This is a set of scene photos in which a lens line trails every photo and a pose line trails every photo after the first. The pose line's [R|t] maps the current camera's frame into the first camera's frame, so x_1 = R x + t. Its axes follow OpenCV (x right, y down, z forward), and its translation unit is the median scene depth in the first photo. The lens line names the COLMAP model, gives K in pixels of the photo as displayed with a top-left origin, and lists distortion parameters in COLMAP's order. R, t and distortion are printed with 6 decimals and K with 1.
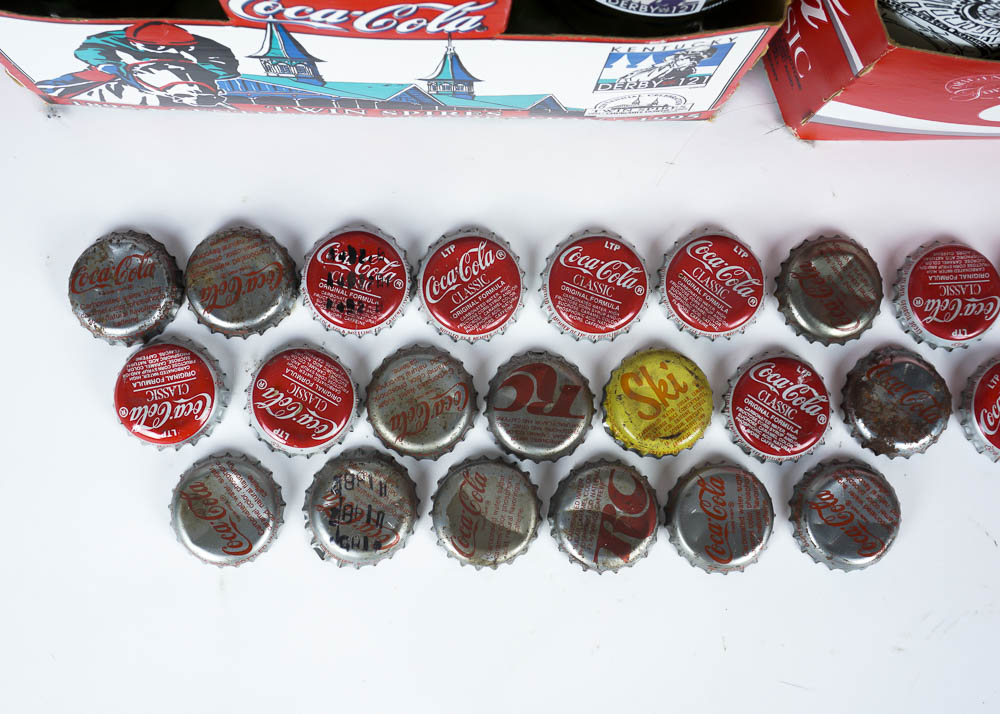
lens RADIAL K [[1401.2, 0, 498.7], [0, 1401.2, 361.0], [0, 0, 1]] dist [0.003432, 0.000000]
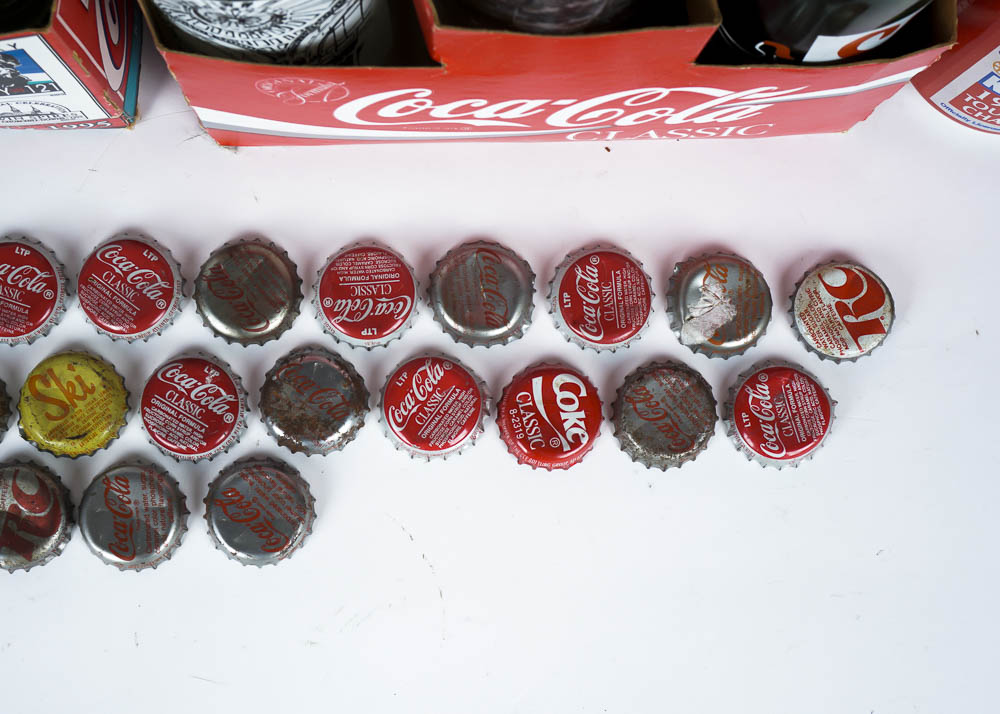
lens RADIAL K [[1401.2, 0, 499.5], [0, 1401.2, 355.0], [0, 0, 1]] dist [0.003432, 0.000000]
pose [[0.999911, -0.013303, -0.001261, 0.430028], [0.013285, 0.999820, -0.013535, 0.011995], [0.001441, 0.013517, 0.999908, -0.022266]]
